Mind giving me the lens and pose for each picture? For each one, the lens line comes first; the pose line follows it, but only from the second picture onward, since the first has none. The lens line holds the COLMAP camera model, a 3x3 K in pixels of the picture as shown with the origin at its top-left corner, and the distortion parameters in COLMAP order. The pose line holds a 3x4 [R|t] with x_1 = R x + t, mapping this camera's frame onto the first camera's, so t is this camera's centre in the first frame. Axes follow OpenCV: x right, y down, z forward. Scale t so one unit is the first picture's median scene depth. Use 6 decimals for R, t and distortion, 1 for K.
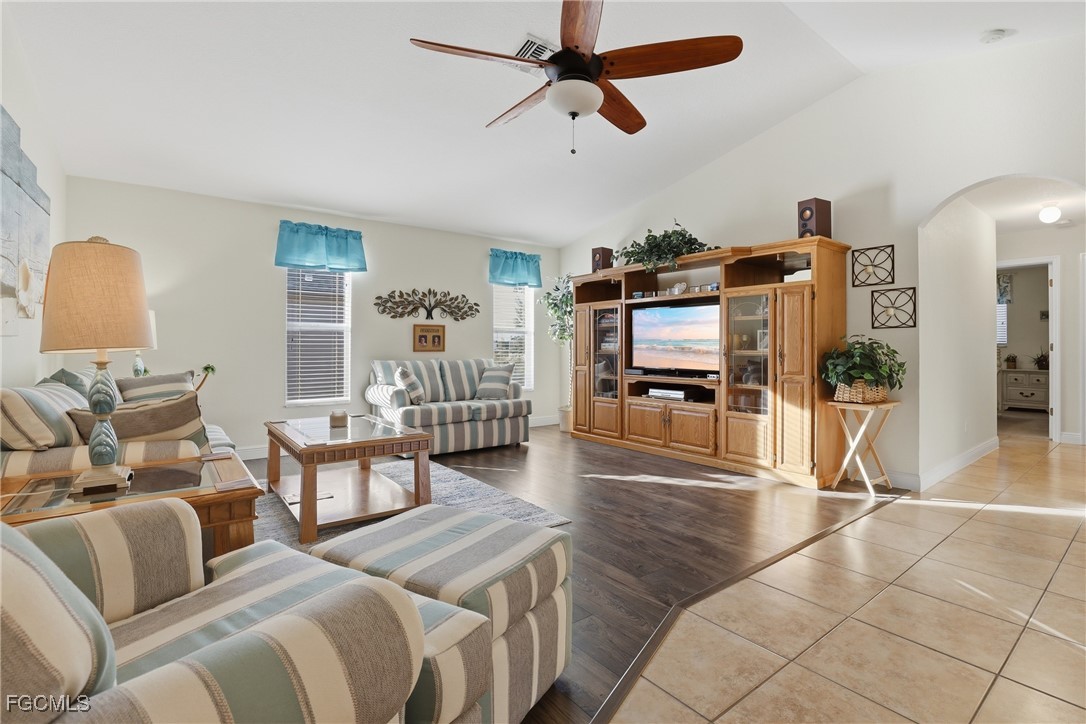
lens RADIAL K [[502.7, 0, 541.2], [0, 502.7, 345.2], [0, 0, 1]] dist [-0.041845, 0.009168]
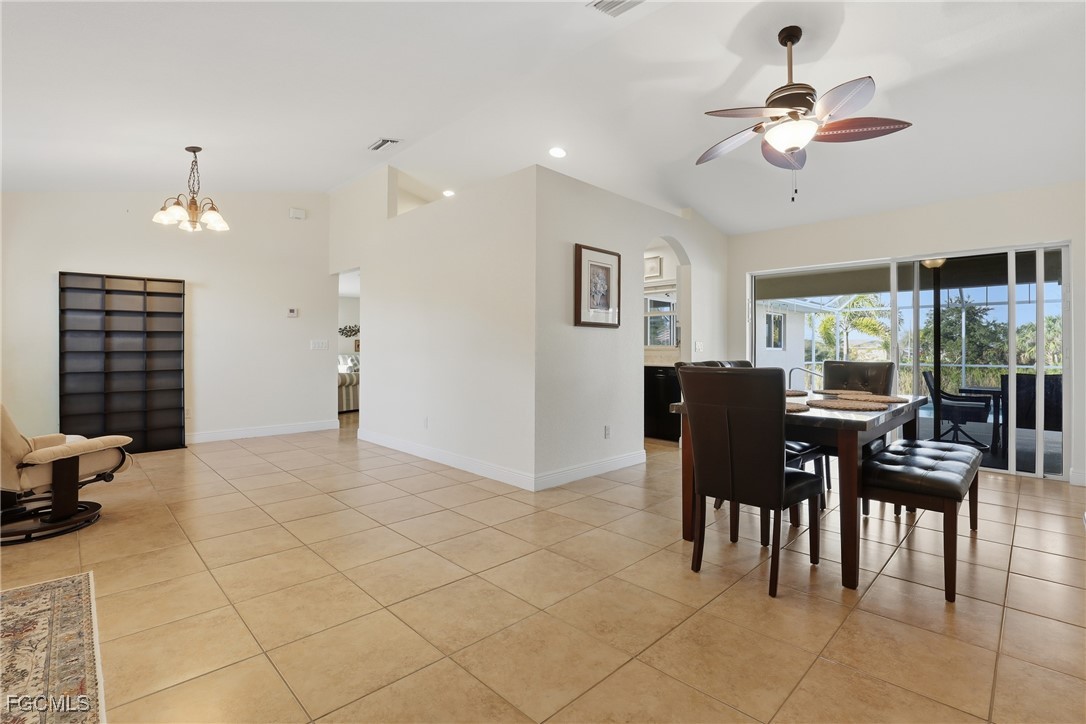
lens RADIAL K [[502.7, 0, 546.1], [0, 502.7, 354.6], [0, 0, 1]] dist [-0.041845, 0.009168]
pose [[0.991083, -0.000423, 0.133242, 0.355742], [-0.001580, 0.999887, 0.014929, -0.009988], [-0.133233, -0.015007, 0.990971, -1.599220]]
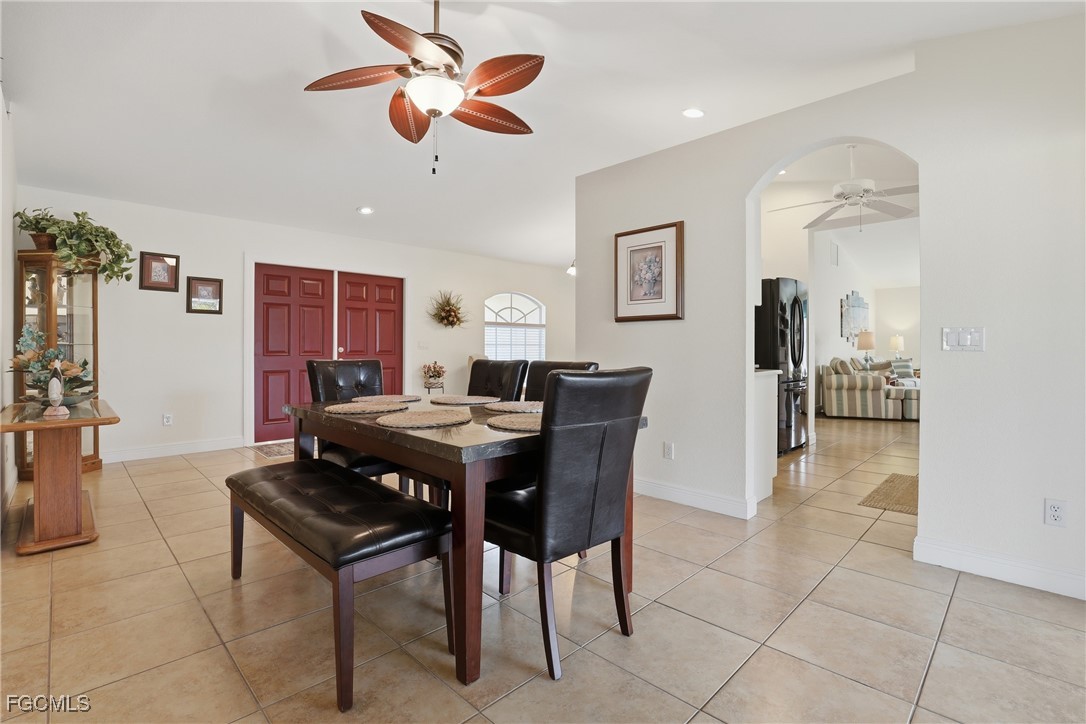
lens RADIAL K [[502.7, 0, 549.7], [0, 502.7, 353.4], [0, 0, 1]] dist [-0.041845, 0.009168]
pose [[0.145910, 0.005337, -0.989283, 1.243785], [0.004071, 0.999974, 0.005996, -0.000940], [0.989289, -0.004902, 0.145885, -1.016631]]
